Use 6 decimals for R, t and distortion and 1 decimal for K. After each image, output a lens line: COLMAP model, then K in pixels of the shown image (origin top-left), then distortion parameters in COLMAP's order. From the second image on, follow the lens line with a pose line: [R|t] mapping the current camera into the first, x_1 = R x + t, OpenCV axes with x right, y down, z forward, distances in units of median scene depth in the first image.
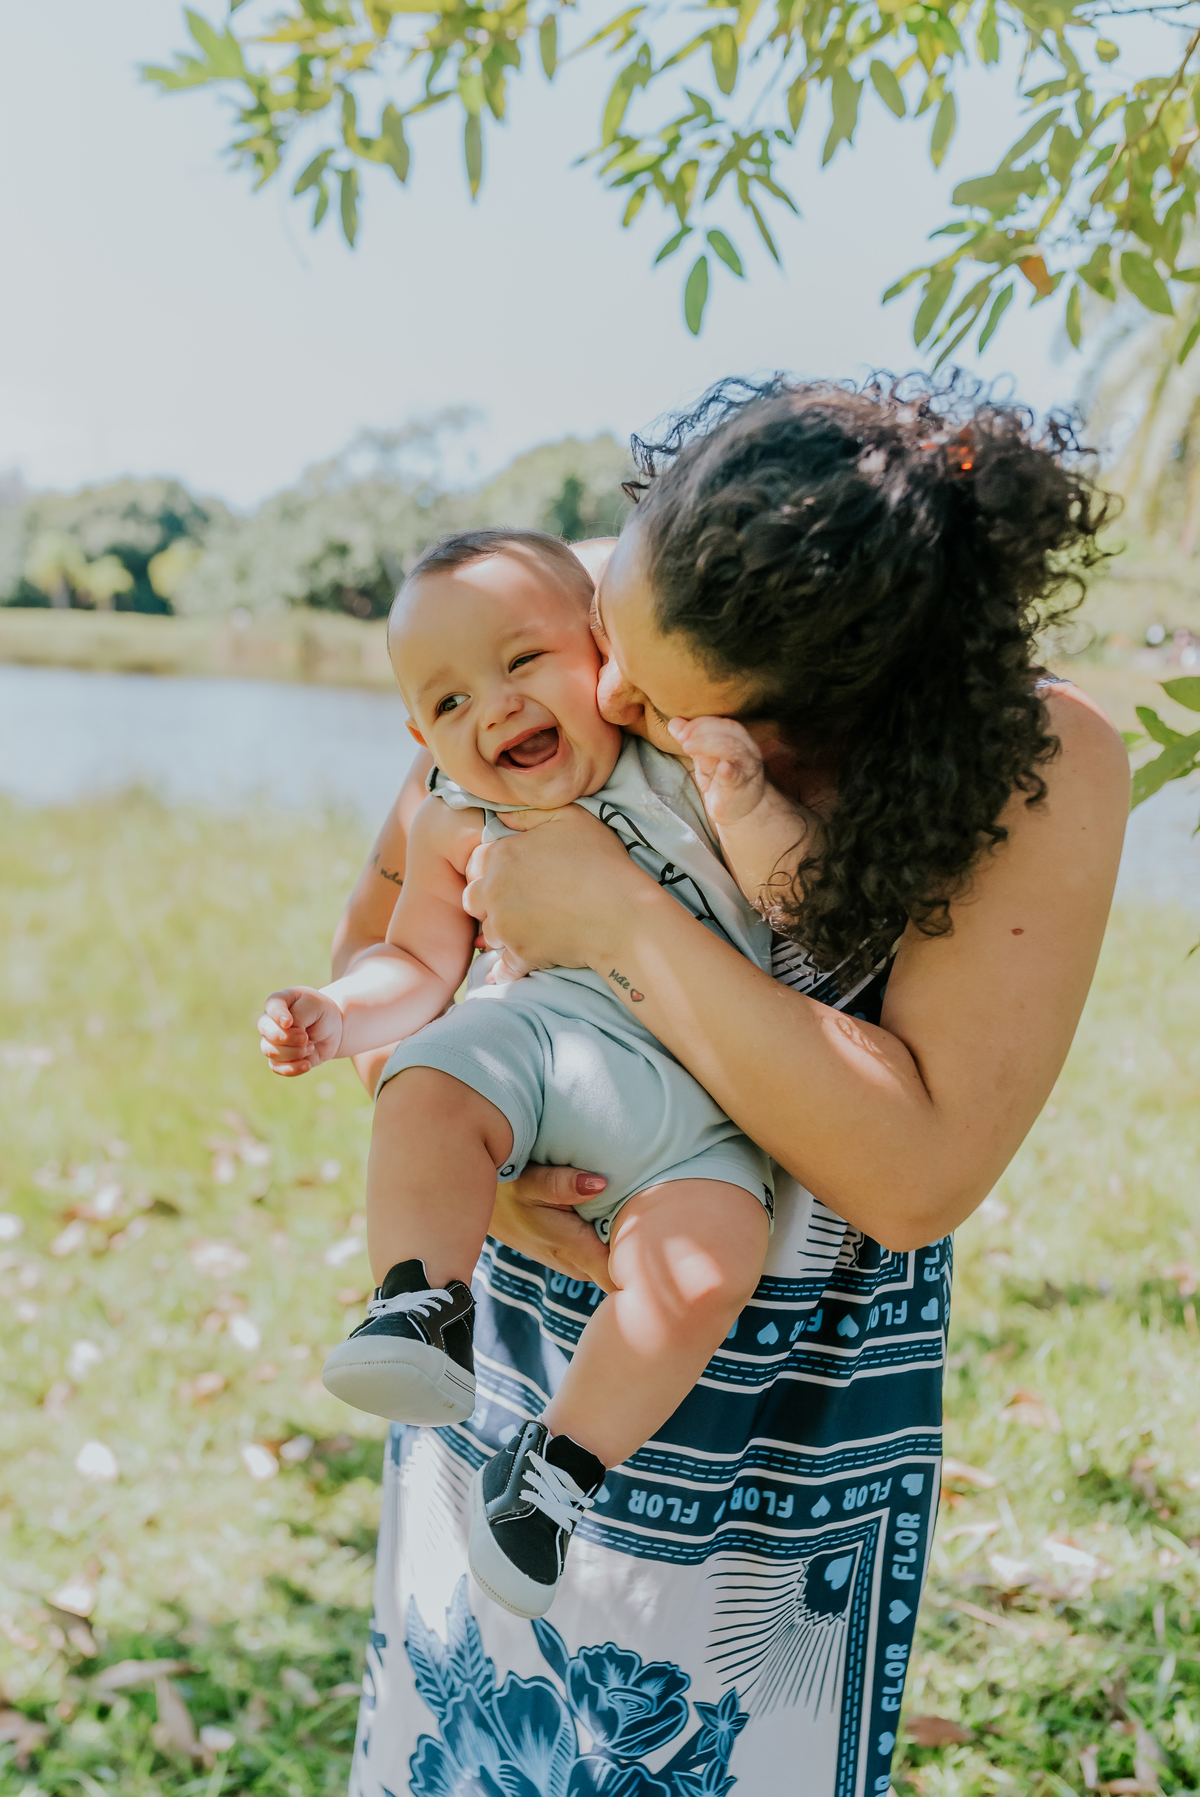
lens RADIAL K [[1873.8, 0, 600.0], [0, 1873.8, 898.5], [0, 0, 1]] dist [0.002626, 0.019928]
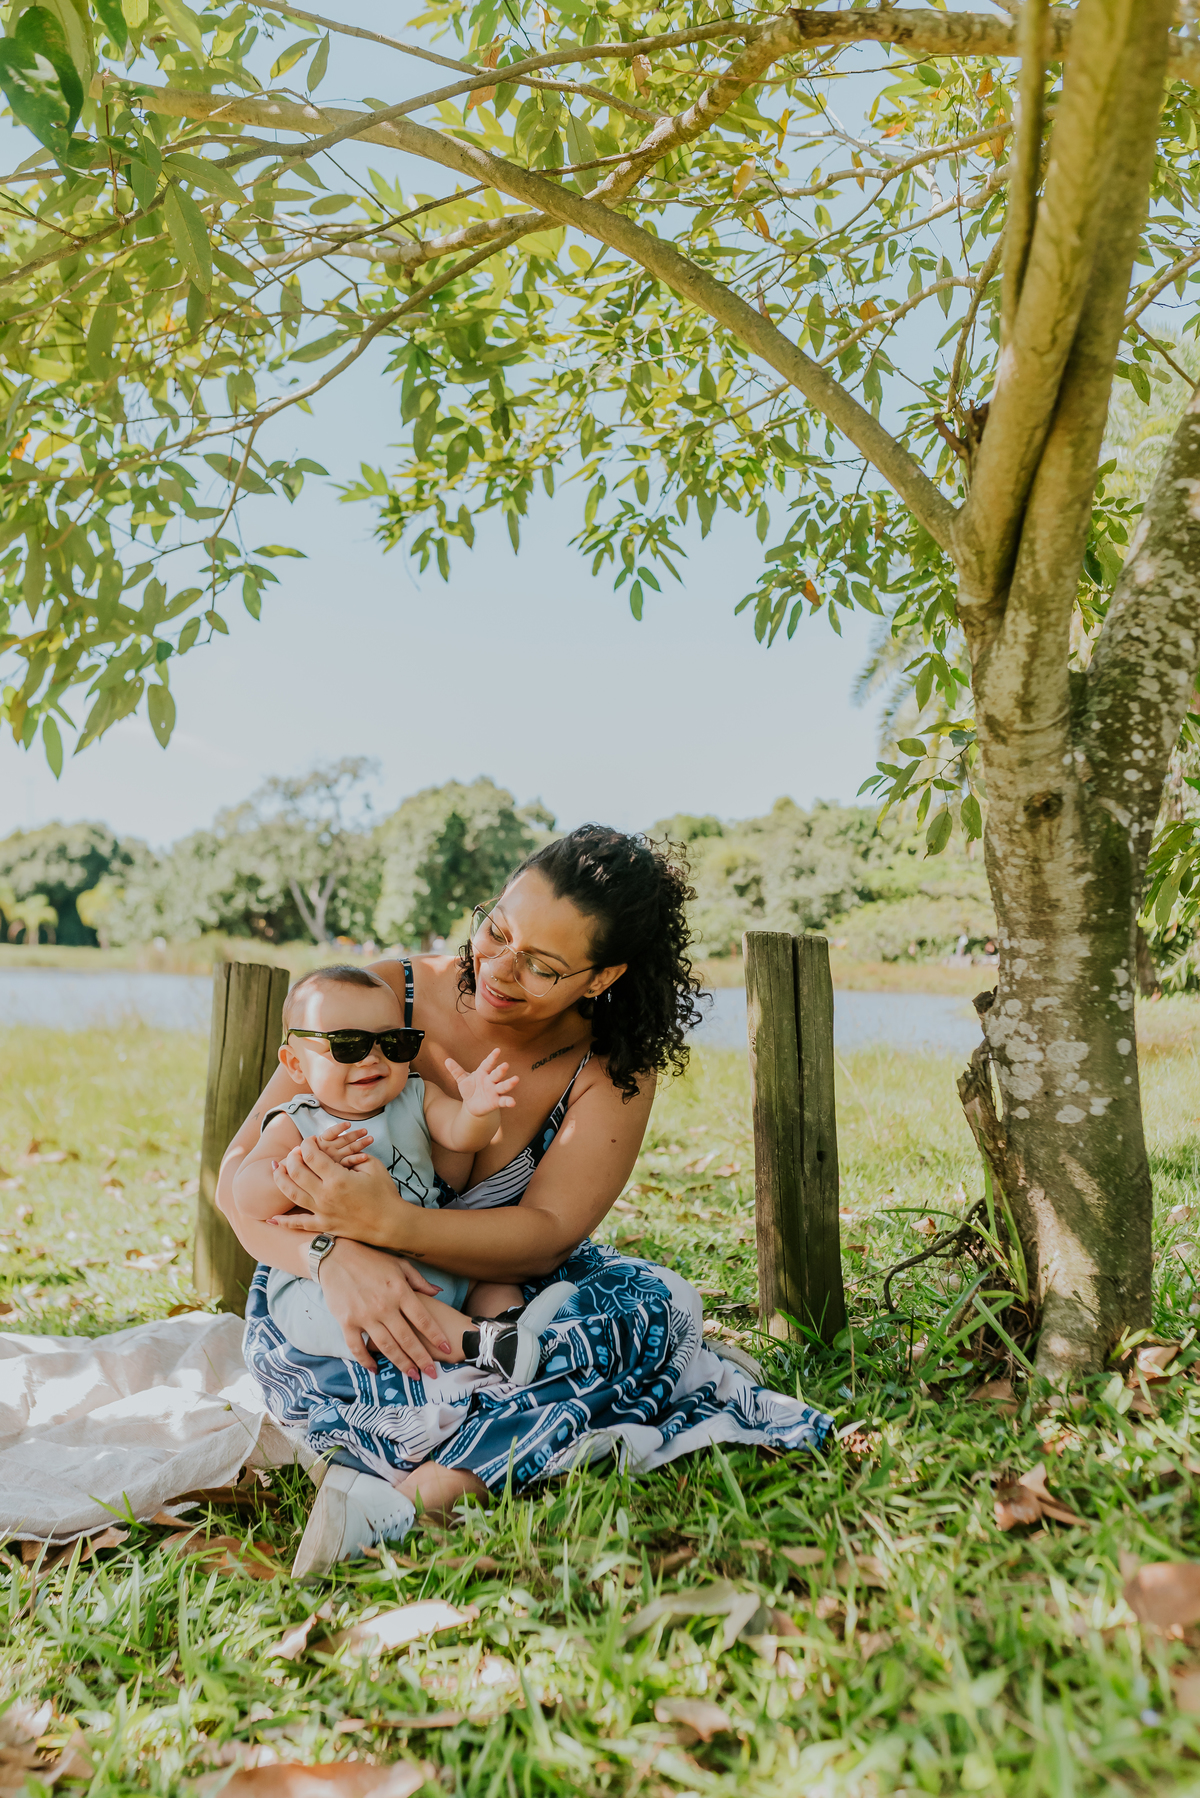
lens RADIAL K [[1874.8, 0, 600.0], [0, 1874.8, 899.0], [0, 0, 1]] dist [0.002626, 0.019928]
pose [[0.996375, -0.013596, 0.083974, -0.135785], [0.030025, 0.979821, -0.197611, 0.327921], [-0.079592, 0.199416, 0.976677, -0.745482]]
